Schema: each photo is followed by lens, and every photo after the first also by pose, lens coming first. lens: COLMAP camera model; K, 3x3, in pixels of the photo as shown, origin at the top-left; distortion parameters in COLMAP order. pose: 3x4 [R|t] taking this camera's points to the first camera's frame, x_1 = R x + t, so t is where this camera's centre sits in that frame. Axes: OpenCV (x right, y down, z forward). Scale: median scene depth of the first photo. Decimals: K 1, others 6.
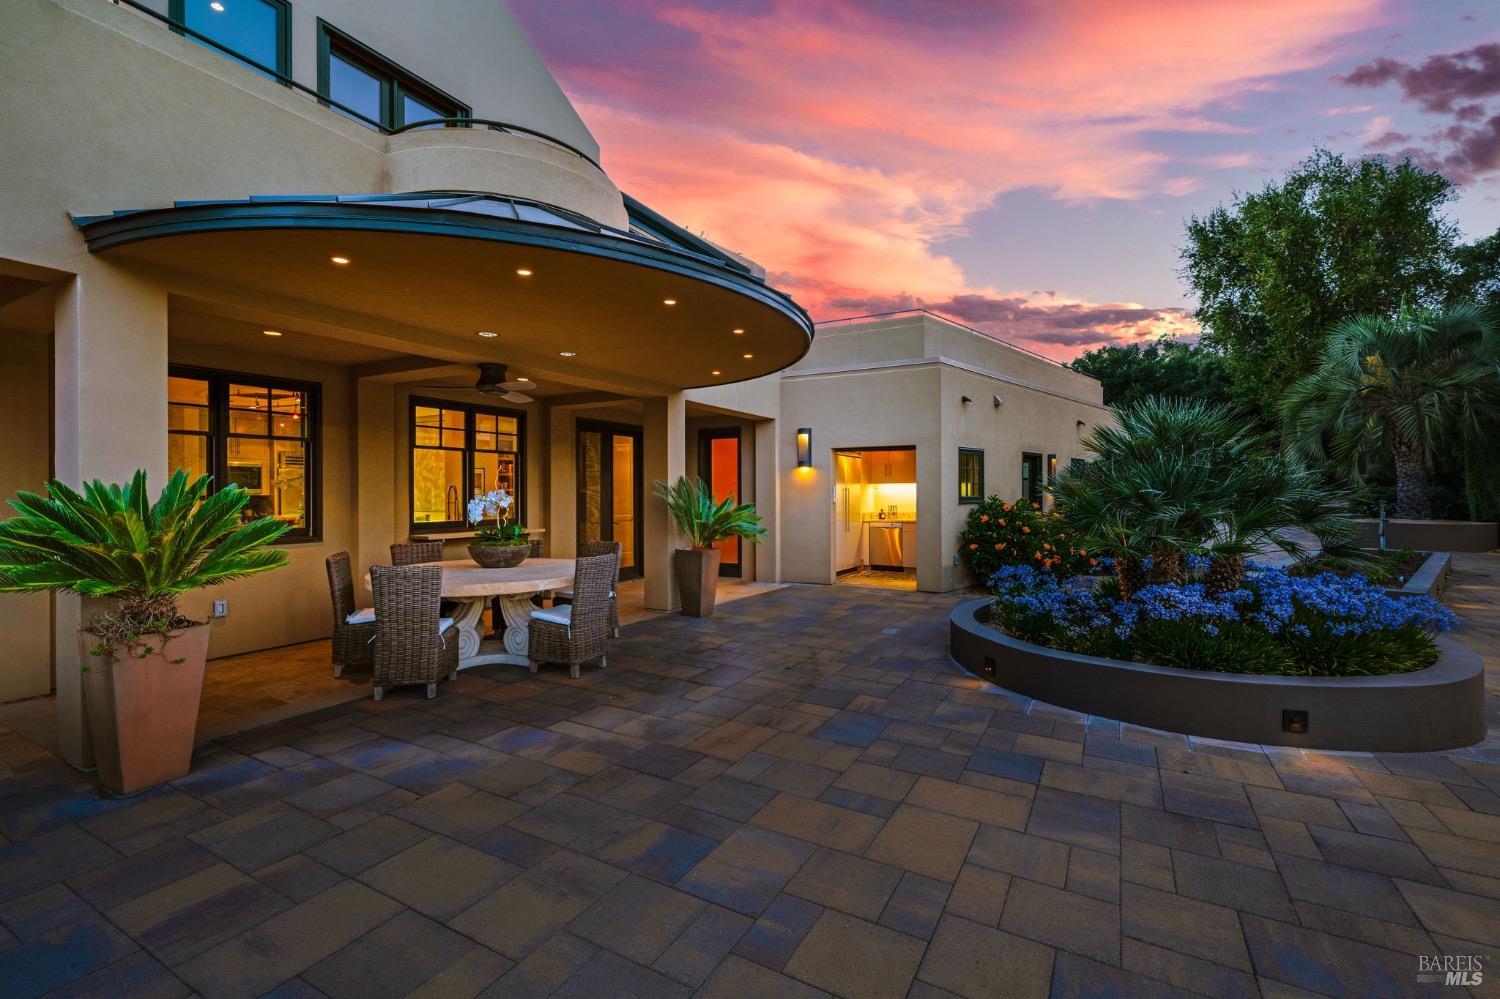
lens RADIAL K [[660.7, 0, 749.9], [0, 660.7, 496.5], [0, 0, 1]] dist [0.001842, 0.000100]
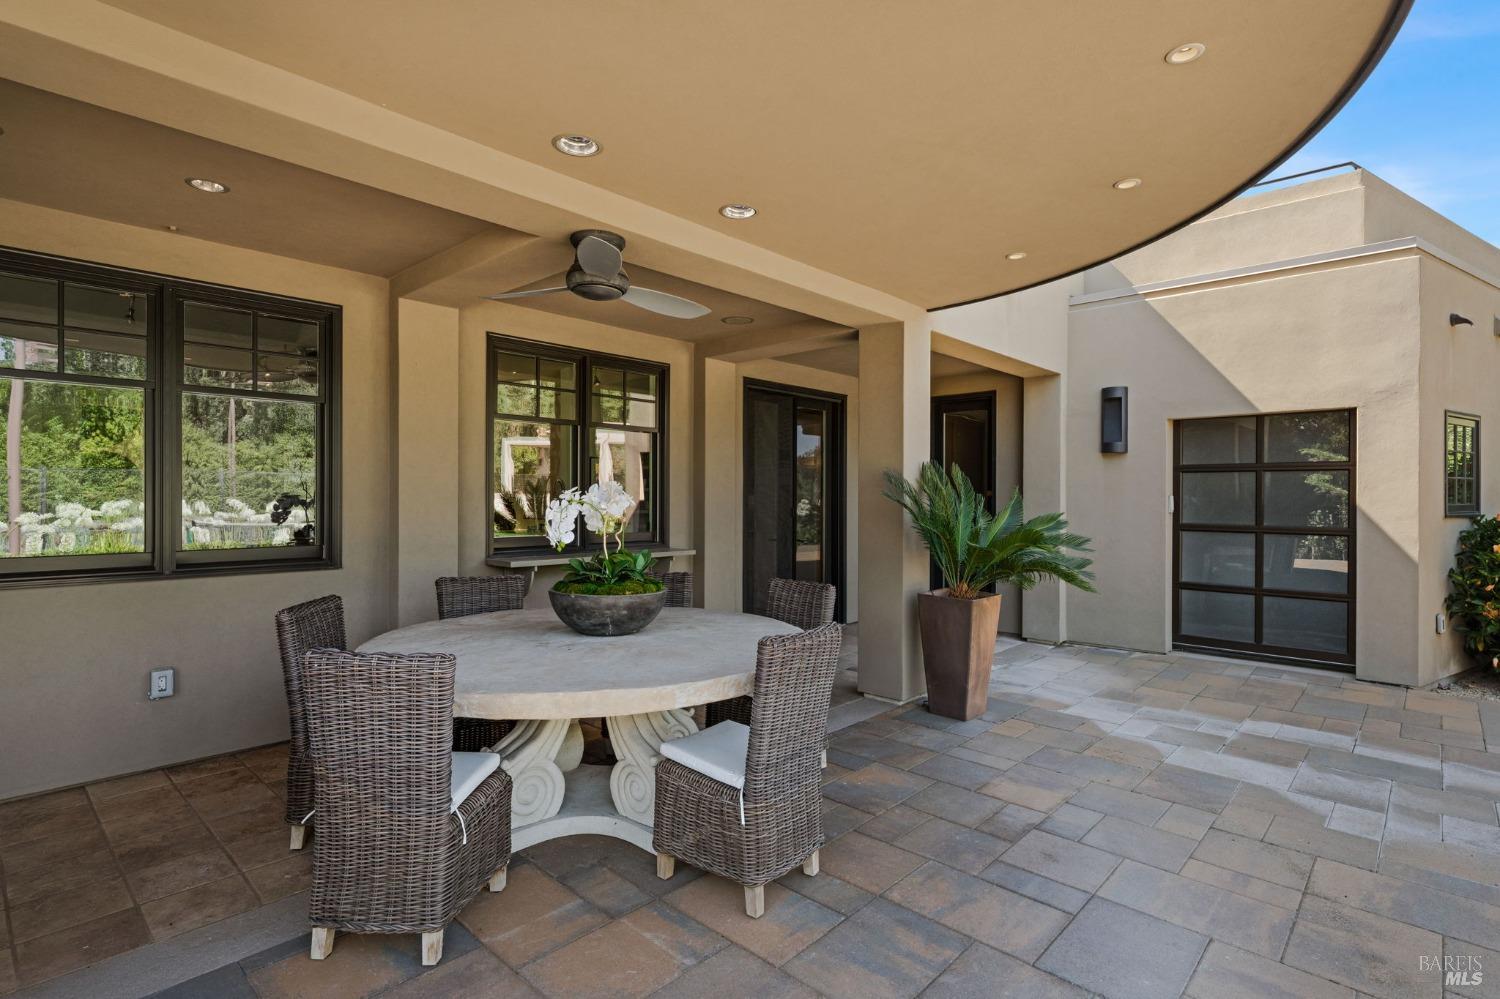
lens RADIAL K [[733.1, 0, 747.7], [0, 733.1, 498.4], [0, 0, 1]] dist [0.003141, -0.000108]
pose [[0.972705, 0.006962, -0.231941, -0.150252], [-0.008418, 0.999951, -0.005286, 0.005465], [0.231893, 0.007094, 0.972716, 0.499743]]
